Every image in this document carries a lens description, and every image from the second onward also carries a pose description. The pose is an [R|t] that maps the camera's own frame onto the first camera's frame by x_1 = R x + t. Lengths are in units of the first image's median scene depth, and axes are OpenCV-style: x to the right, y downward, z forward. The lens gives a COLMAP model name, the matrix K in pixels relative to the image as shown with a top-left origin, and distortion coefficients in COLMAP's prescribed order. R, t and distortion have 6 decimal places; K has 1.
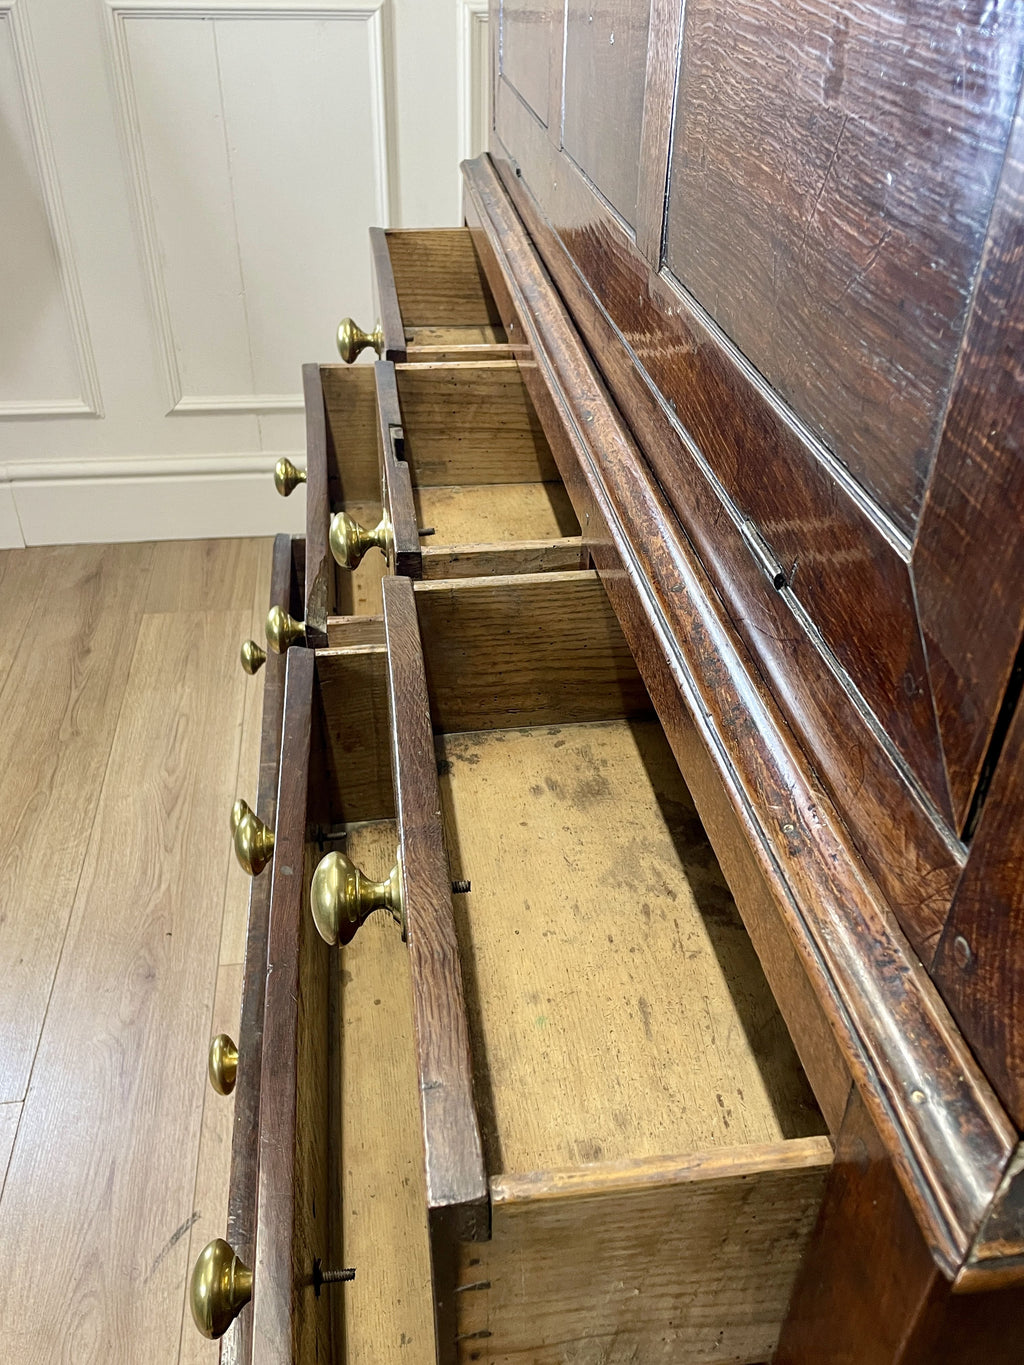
lens RADIAL K [[1170.4, 0, 516.7], [0, 1170.4, 683.9], [0, 0, 1]] dist [0.089174, -0.120714]
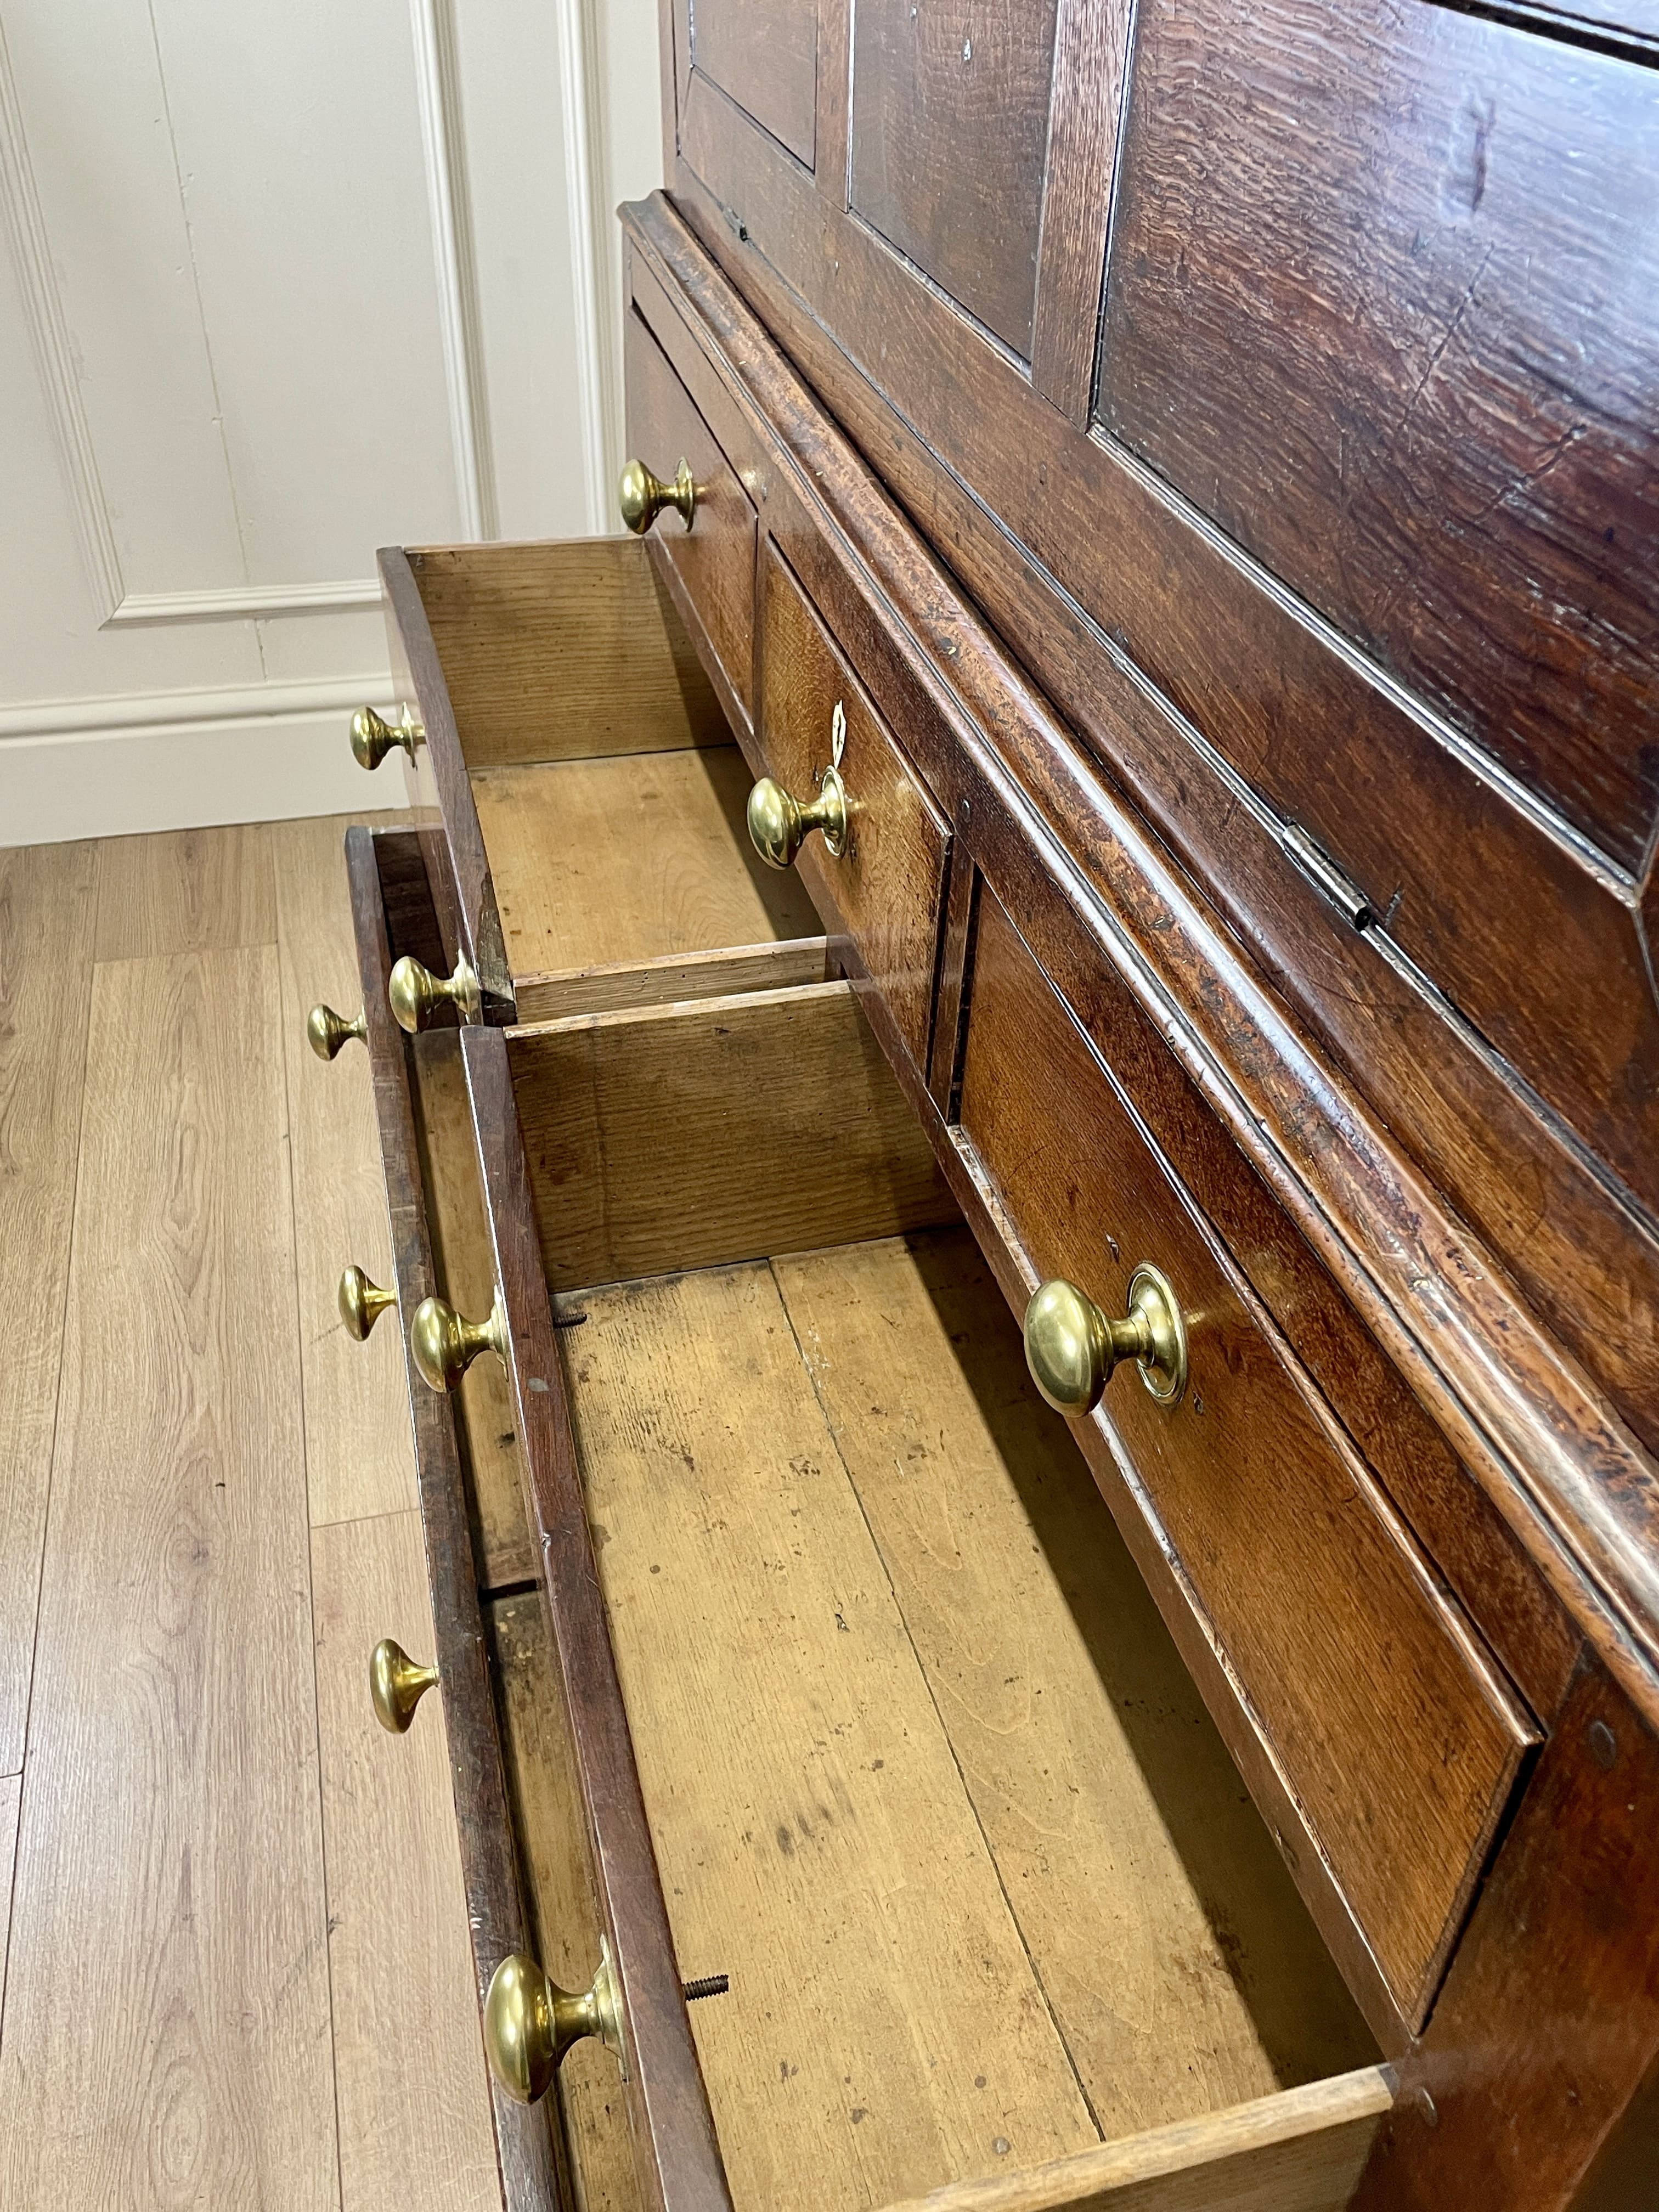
lens RADIAL K [[1892.5, 0, 825.5], [0, 1892.5, 1110.9], [0, 0, 1]] dist [0.091487, -0.119461]
pose [[0.993413, -0.071308, 0.089698, -0.123498], [0.066705, 0.996347, 0.053316, -0.036655], [-0.093173, -0.046981, 0.994541, -0.042401]]
